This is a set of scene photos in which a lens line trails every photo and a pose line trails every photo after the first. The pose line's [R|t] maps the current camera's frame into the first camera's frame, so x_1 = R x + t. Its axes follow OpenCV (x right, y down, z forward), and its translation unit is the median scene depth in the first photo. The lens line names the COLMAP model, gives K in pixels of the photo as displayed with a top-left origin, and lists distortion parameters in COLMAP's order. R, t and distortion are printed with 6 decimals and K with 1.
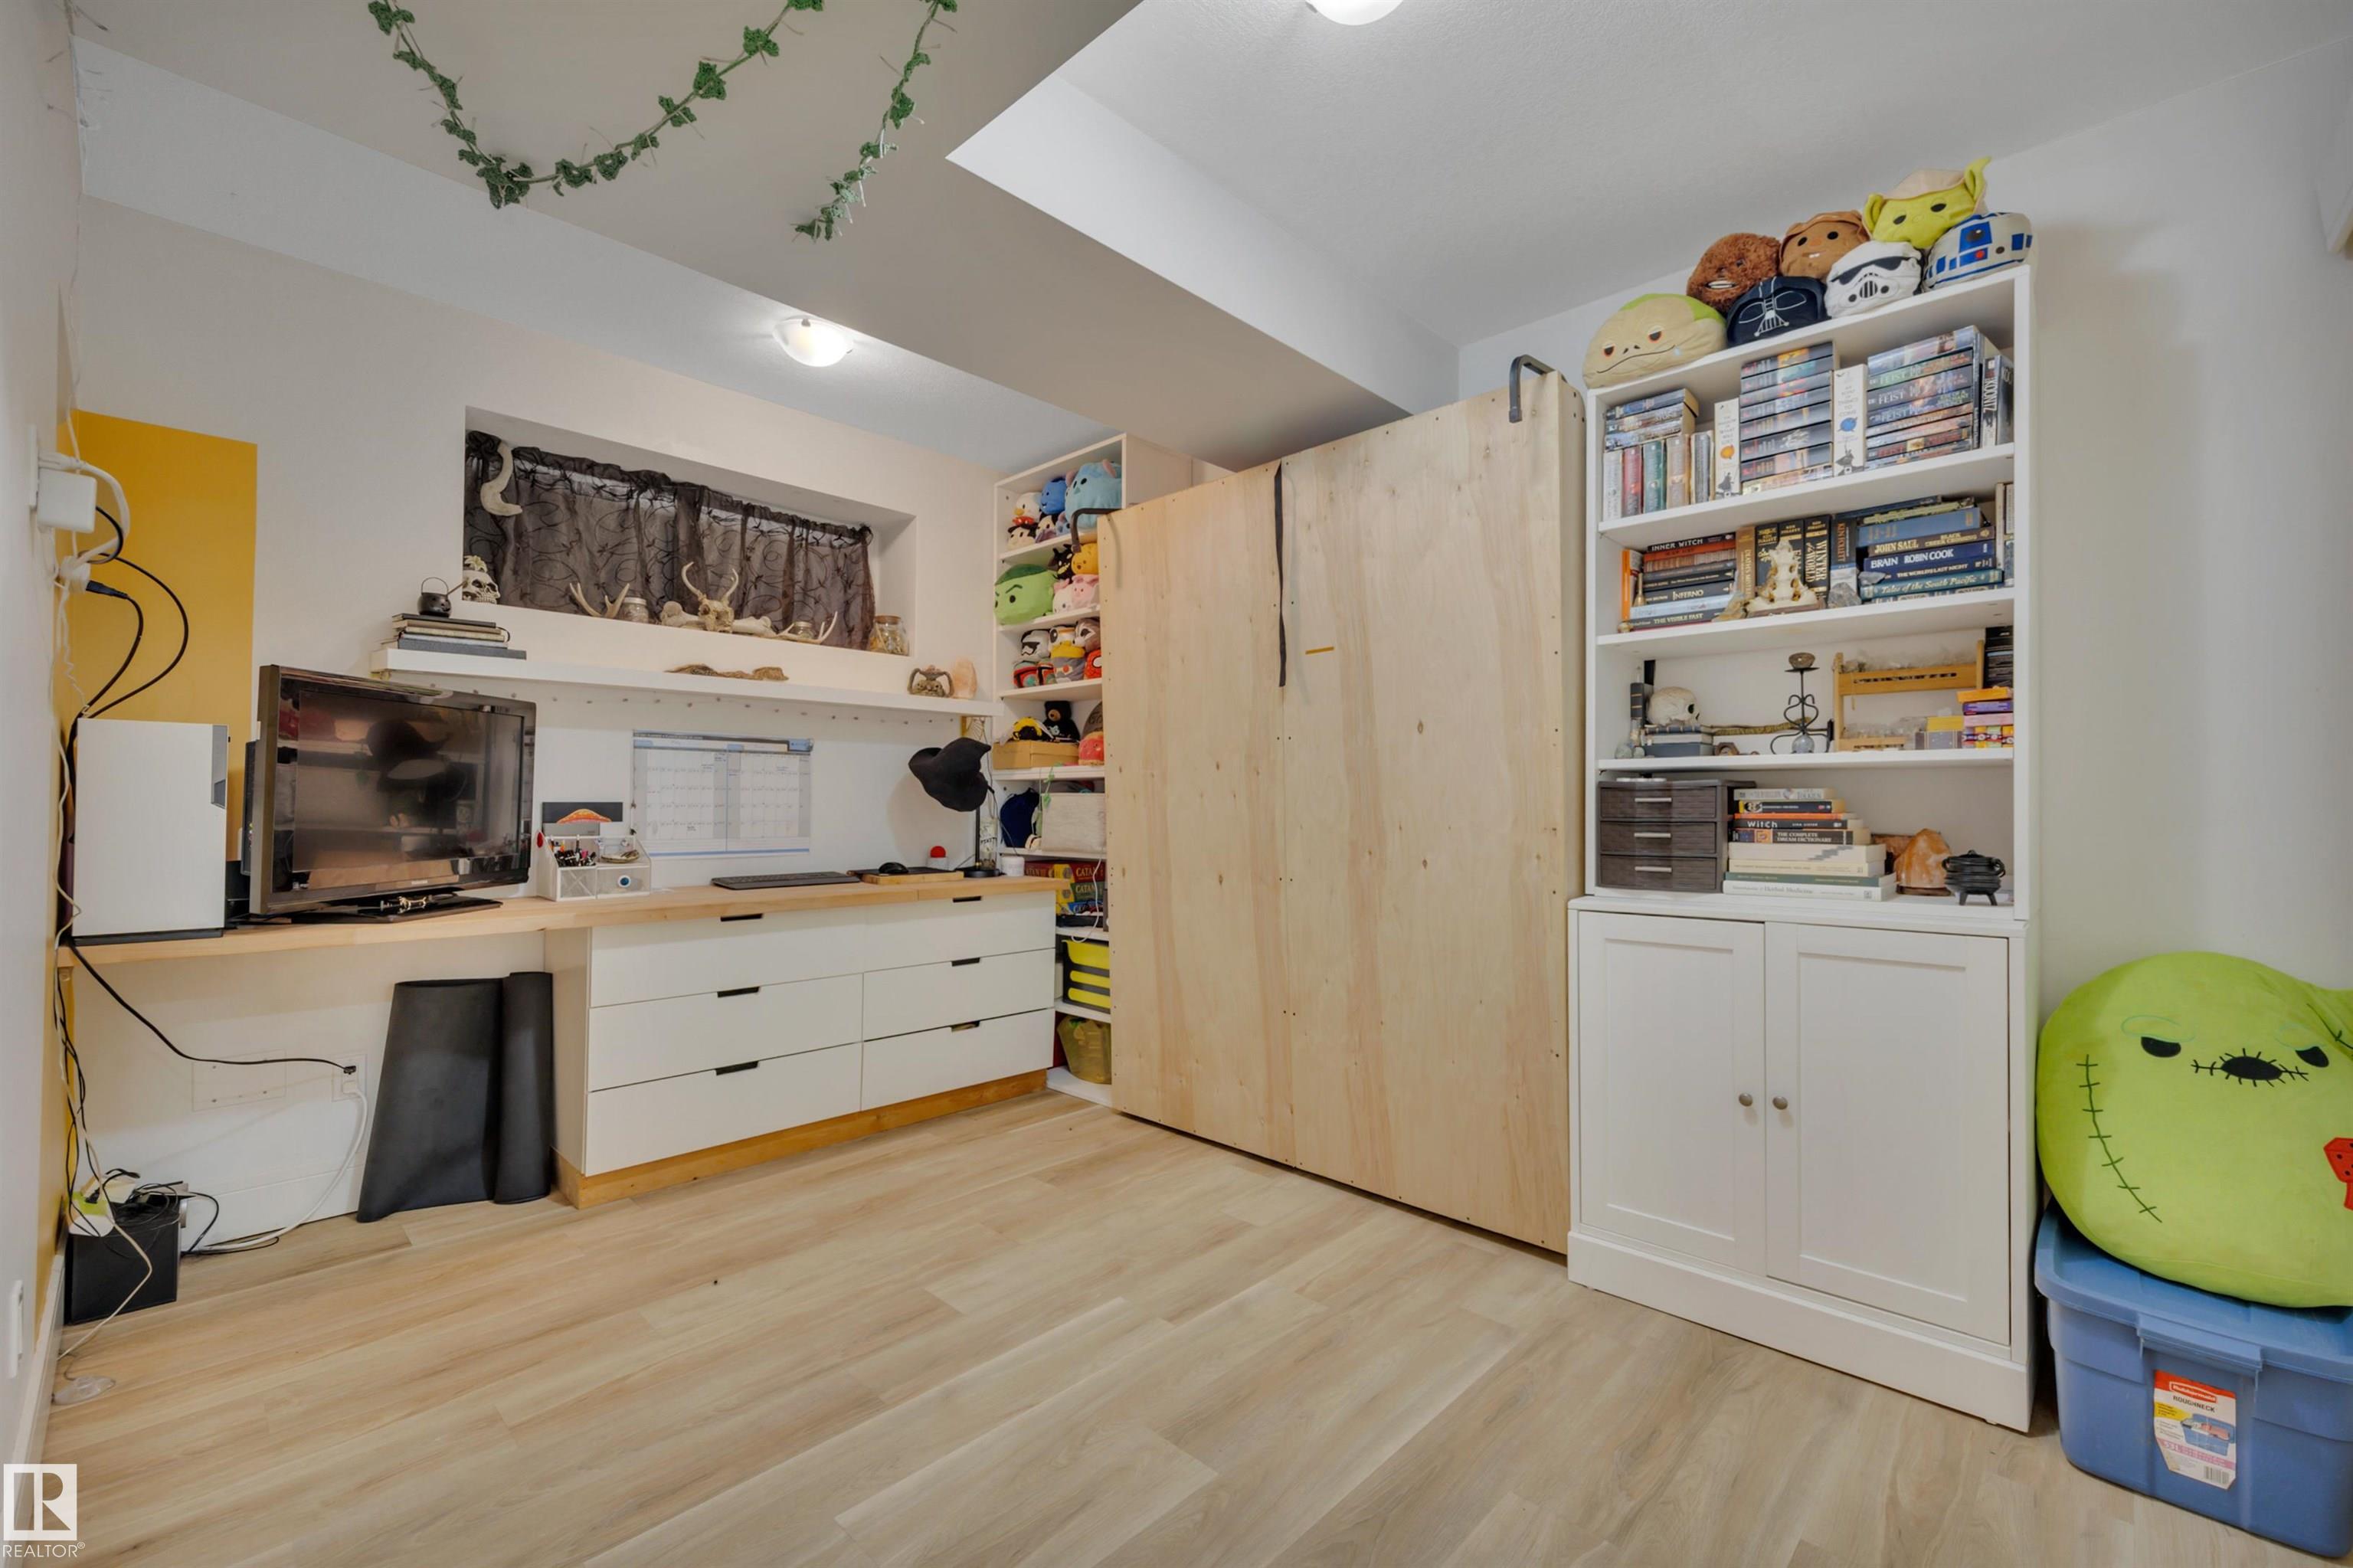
lens RADIAL K [[969.0, 0, 1165.7], [0, 969.0, 789.8], [0, 0, 1]] dist [0.003198, 0.000695]
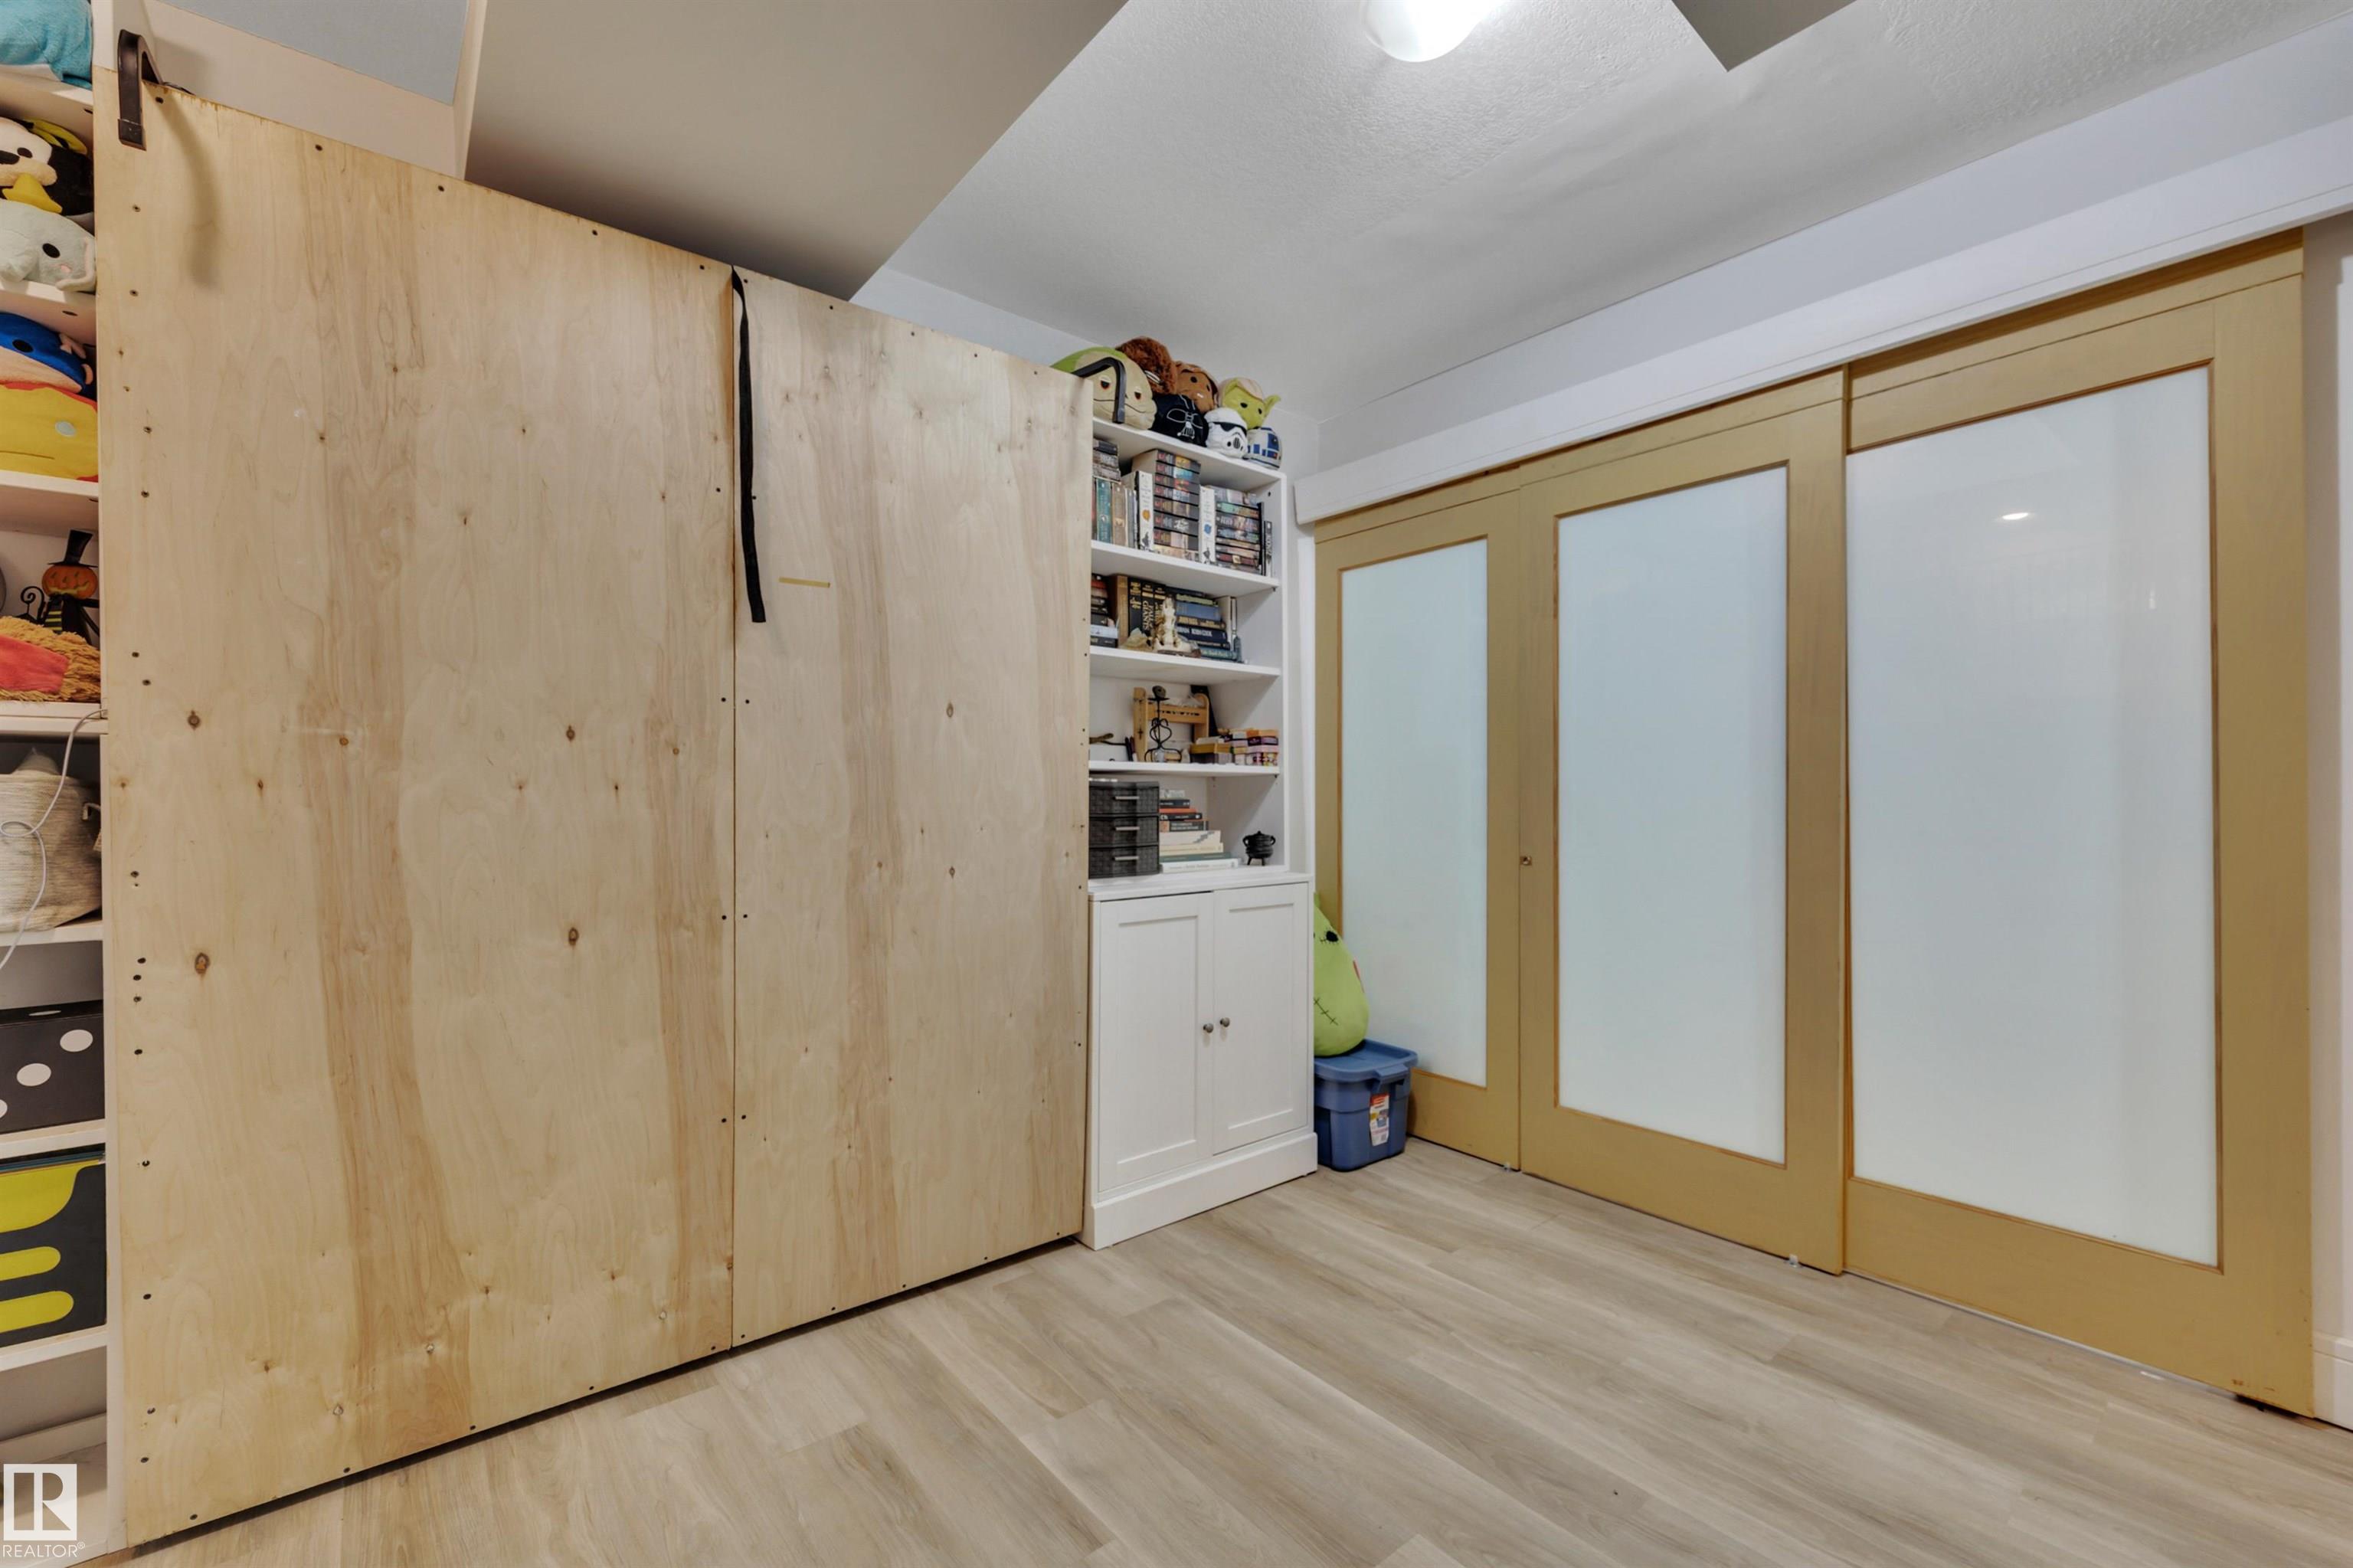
lens RADIAL K [[969.0, 0, 1165.3], [0, 969.0, 804.4], [0, 0, 1]] dist [0.003198, 0.000695]
pose [[0.119651, -0.006190, 0.992797, -0.547073], [-0.016633, 0.999828, 0.008239, 0.006939], [-0.992677, -0.017499, 0.119527, 0.706520]]
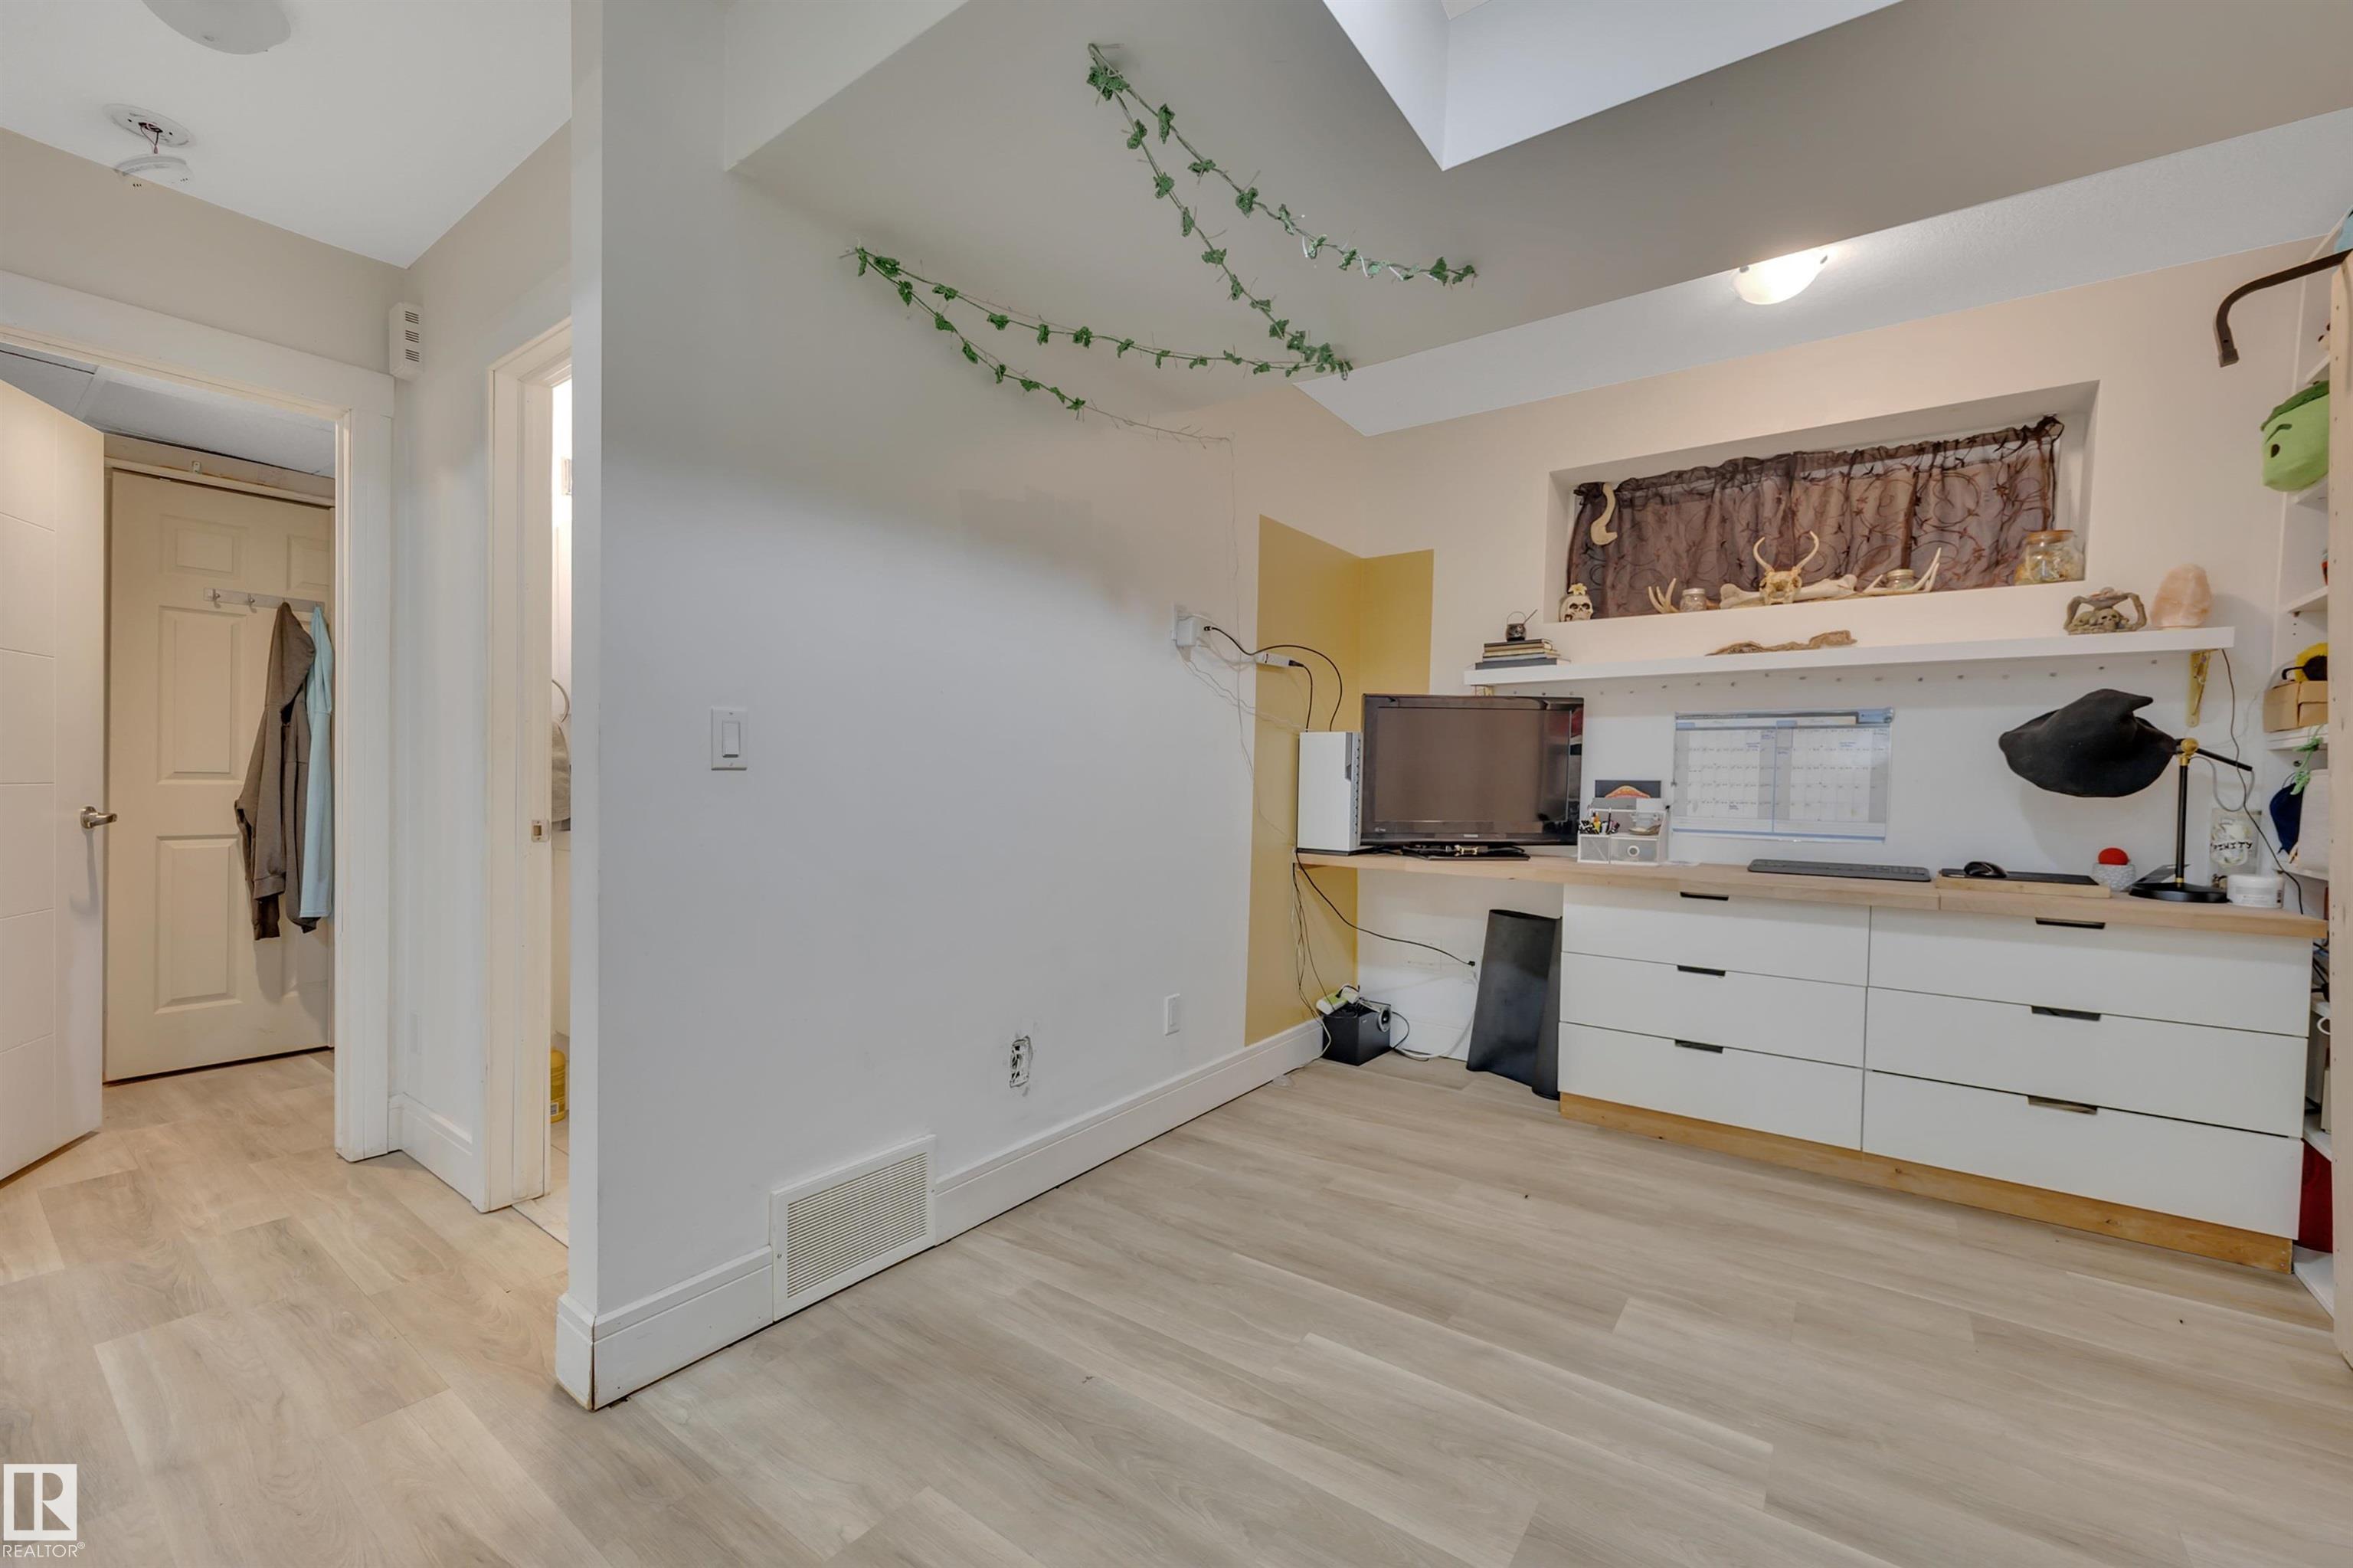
lens RADIAL K [[969.0, 0, 1211.4], [0, 969.0, 770.1], [0, 0, 1]] dist [0.003198, 0.000695]
pose [[0.158377, -0.006203, -0.987359, 0.524262], [0.002659, 0.999979, -0.005855, 0.007288], [0.987375, -0.001698, 0.158390, 0.385363]]
